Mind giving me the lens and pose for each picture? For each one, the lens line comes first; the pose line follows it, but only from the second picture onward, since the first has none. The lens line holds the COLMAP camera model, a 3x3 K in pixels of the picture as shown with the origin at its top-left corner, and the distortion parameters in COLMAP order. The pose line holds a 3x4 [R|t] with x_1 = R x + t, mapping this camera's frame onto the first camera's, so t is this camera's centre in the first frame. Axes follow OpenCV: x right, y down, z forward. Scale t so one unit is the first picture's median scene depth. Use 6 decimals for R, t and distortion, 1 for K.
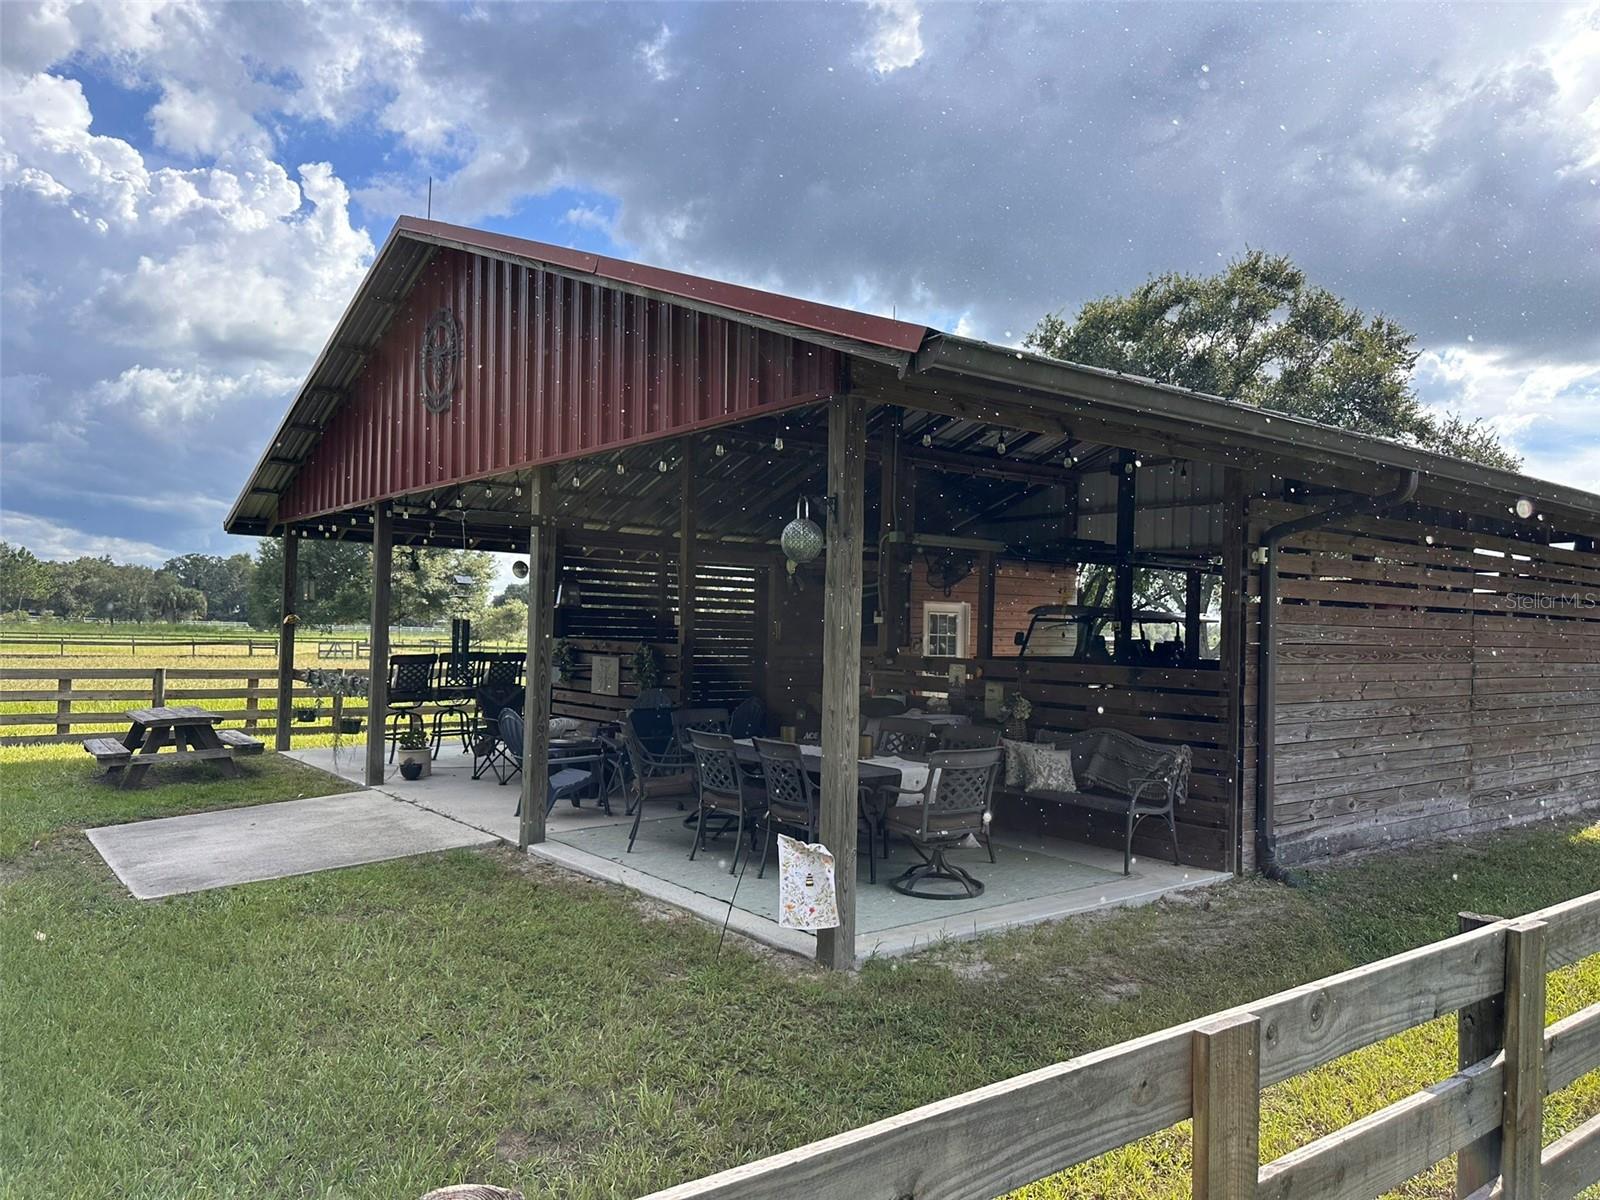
lens RADIAL K [[1132.2, 0, 812.2], [0, 1132.2, 624.0], [0, 0, 1]] dist [0.000295, 0.000072]
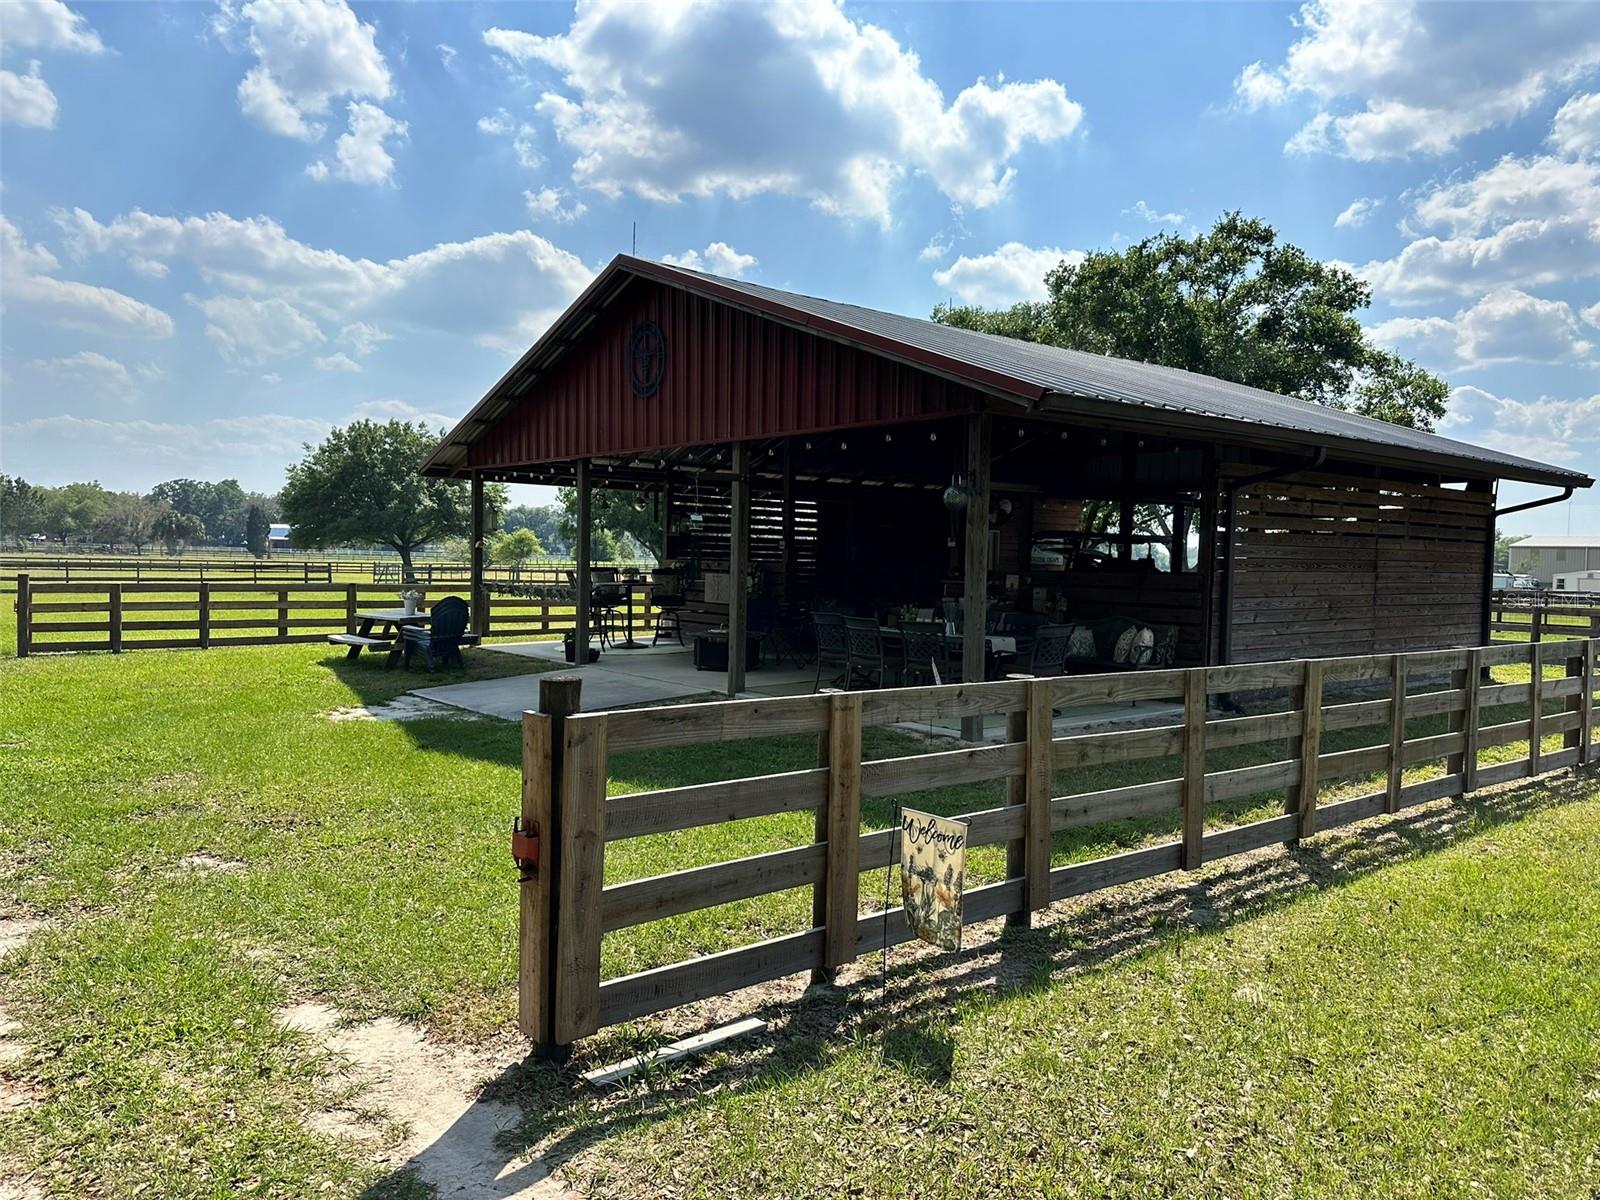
lens RADIAL K [[1127.9, 0, 800.0], [0, 1127.9, 600.0], [0, 0, 1]] dist [0.010208, 0.001127]
pose [[0.999960, -0.004009, 0.007997, -0.147590], [0.003627, 0.998875, 0.047274, -0.000158], [-0.008177, -0.047243, 0.998850, -0.407035]]
